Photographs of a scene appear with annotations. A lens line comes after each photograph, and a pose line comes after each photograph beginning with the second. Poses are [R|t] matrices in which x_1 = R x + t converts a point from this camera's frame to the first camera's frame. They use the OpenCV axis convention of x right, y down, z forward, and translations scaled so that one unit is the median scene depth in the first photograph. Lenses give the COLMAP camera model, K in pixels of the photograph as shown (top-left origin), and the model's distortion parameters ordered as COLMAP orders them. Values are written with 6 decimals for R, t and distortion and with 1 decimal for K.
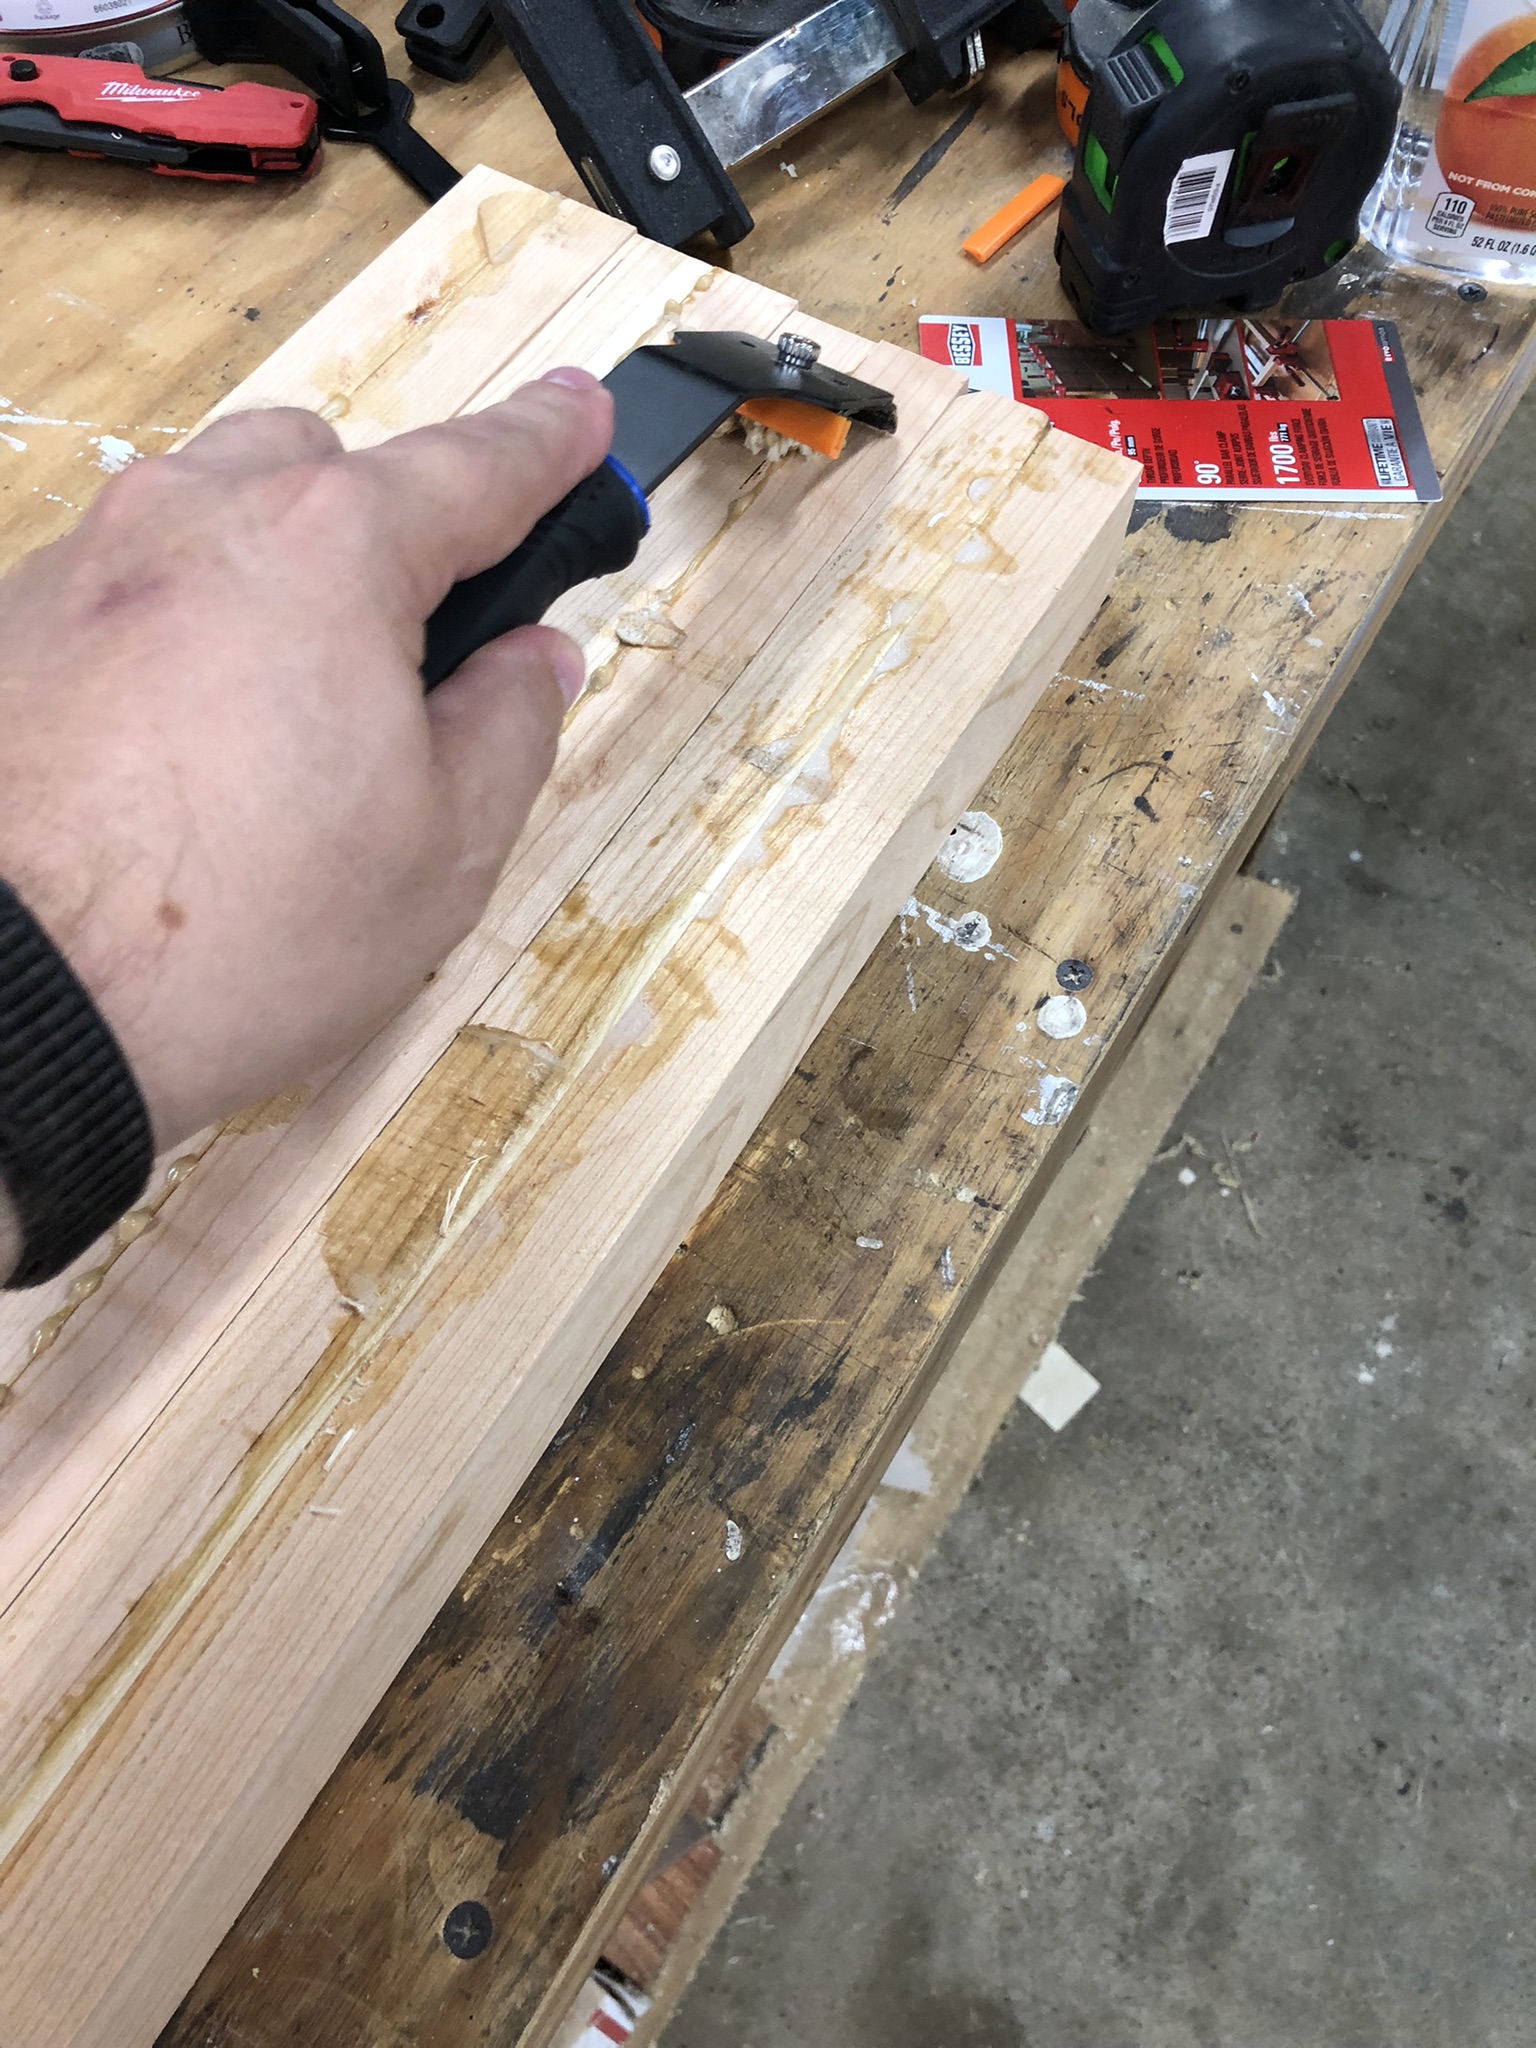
lens RADIAL K [[1716.2, 0, 755.8], [0, 1716.2, 1021.3], [0, 0, 1]] dist [0.018304, 0.008300]
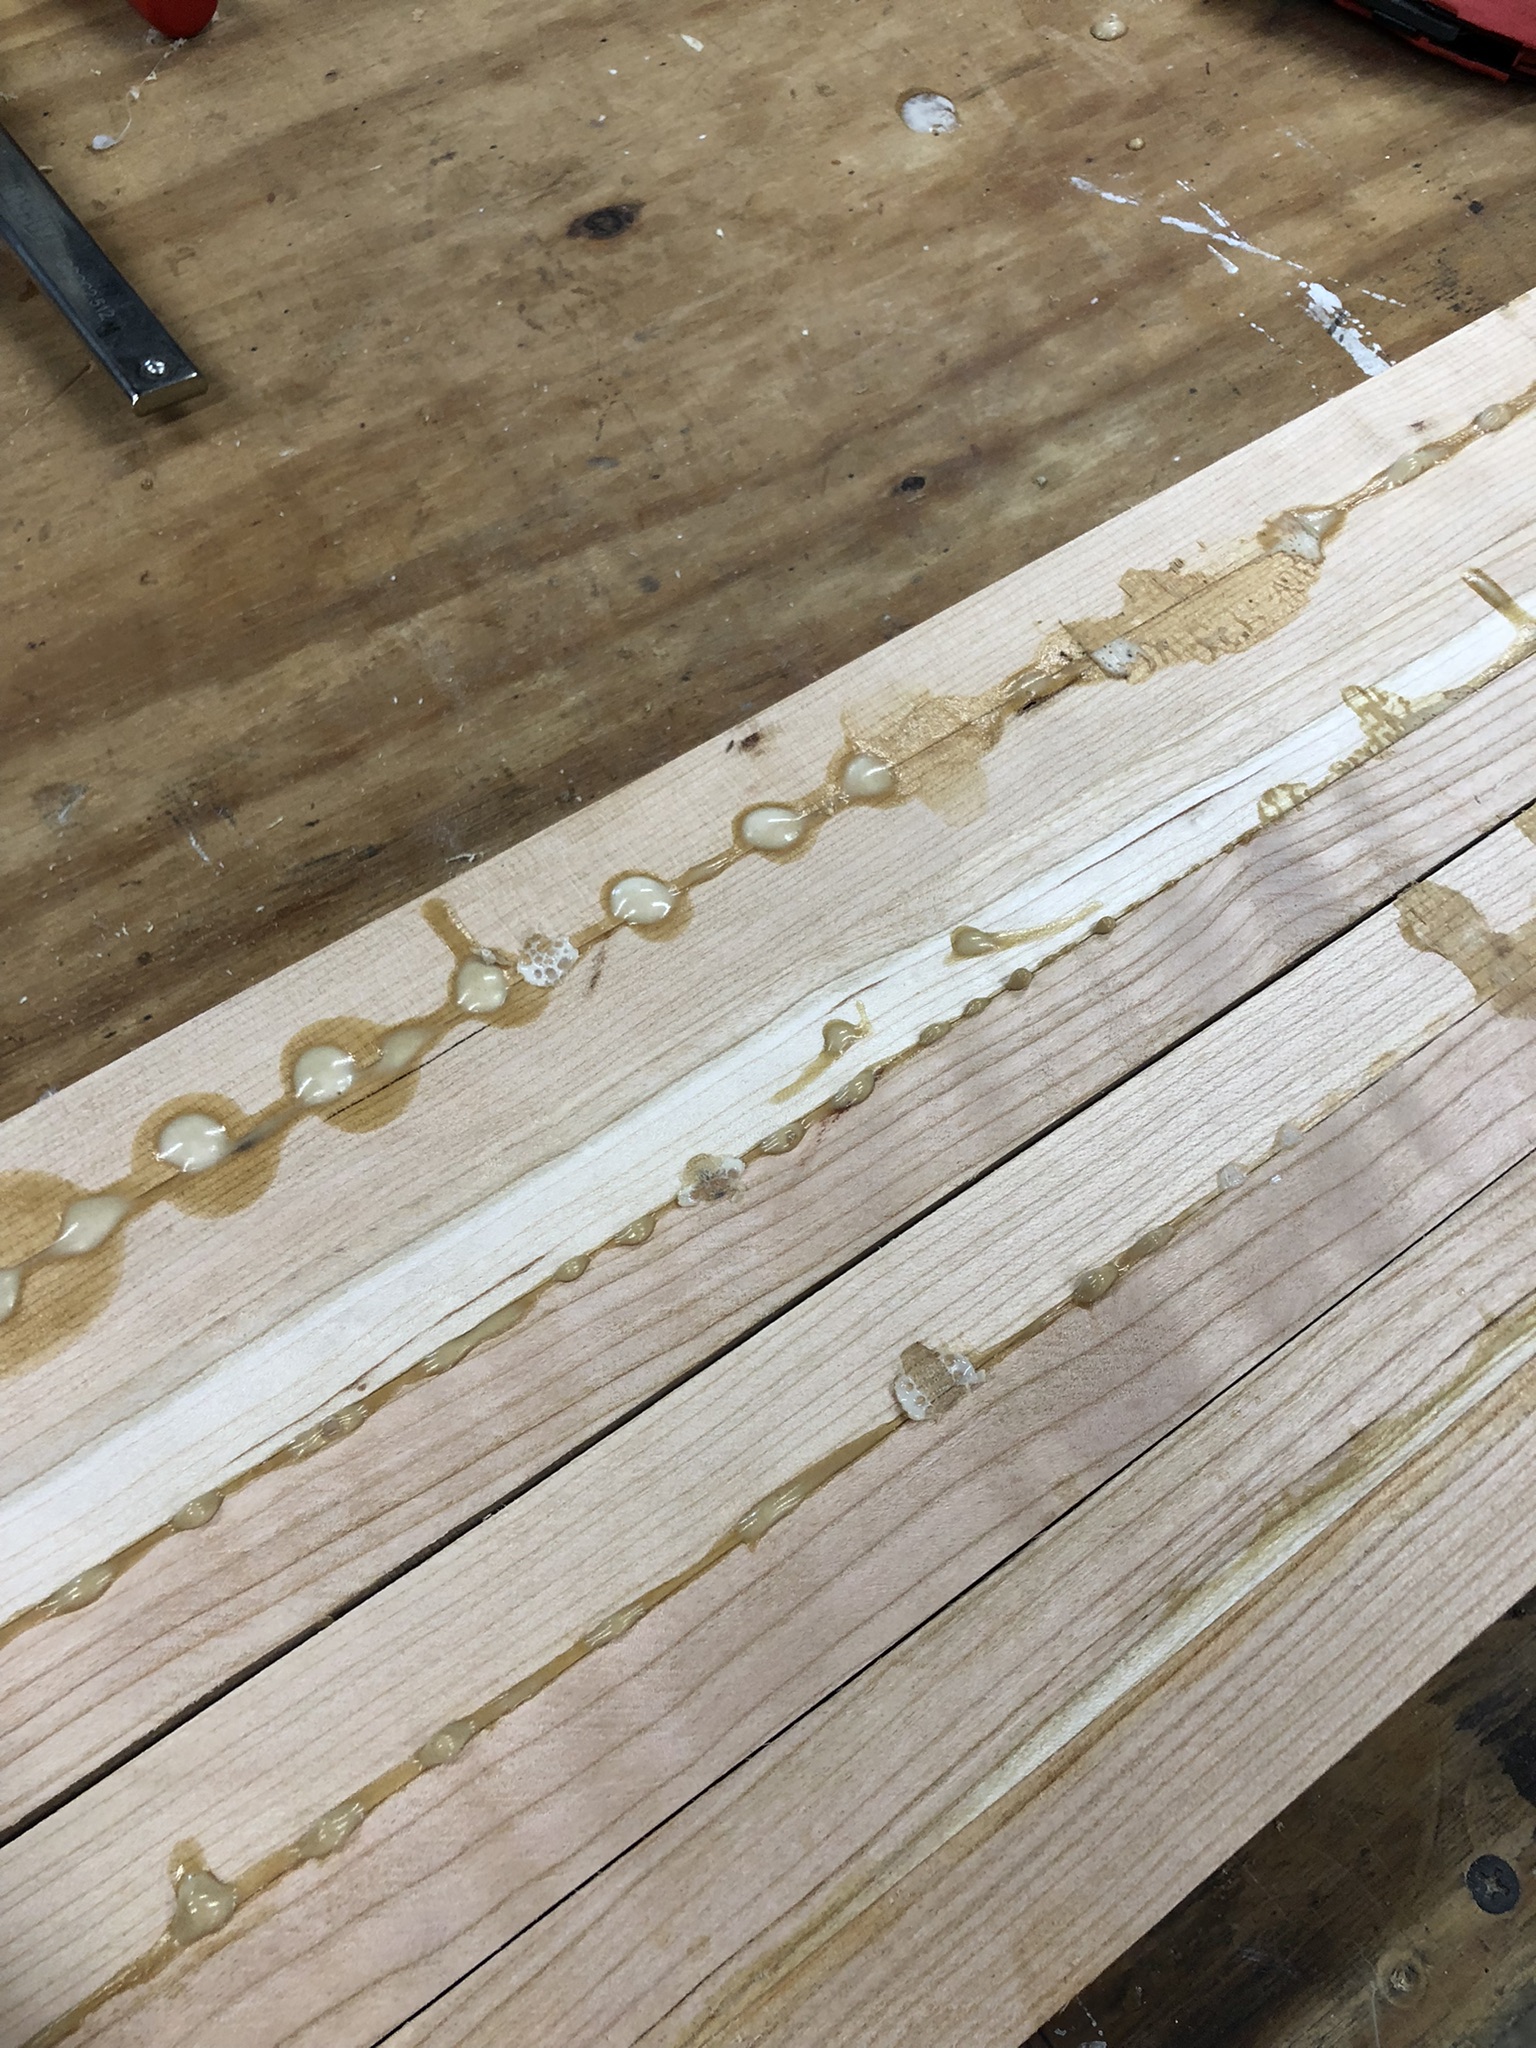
lens RADIAL K [[1716.2, 0, 776.3], [0, 1716.2, 1013.8], [0, 0, 1]] dist [0.018304, 0.008300]
pose [[0.917934, 0.364299, -0.157111, -0.351091], [-0.362660, 0.931062, 0.040018, 0.117722], [0.160858, 0.020244, 0.986770, -0.007319]]
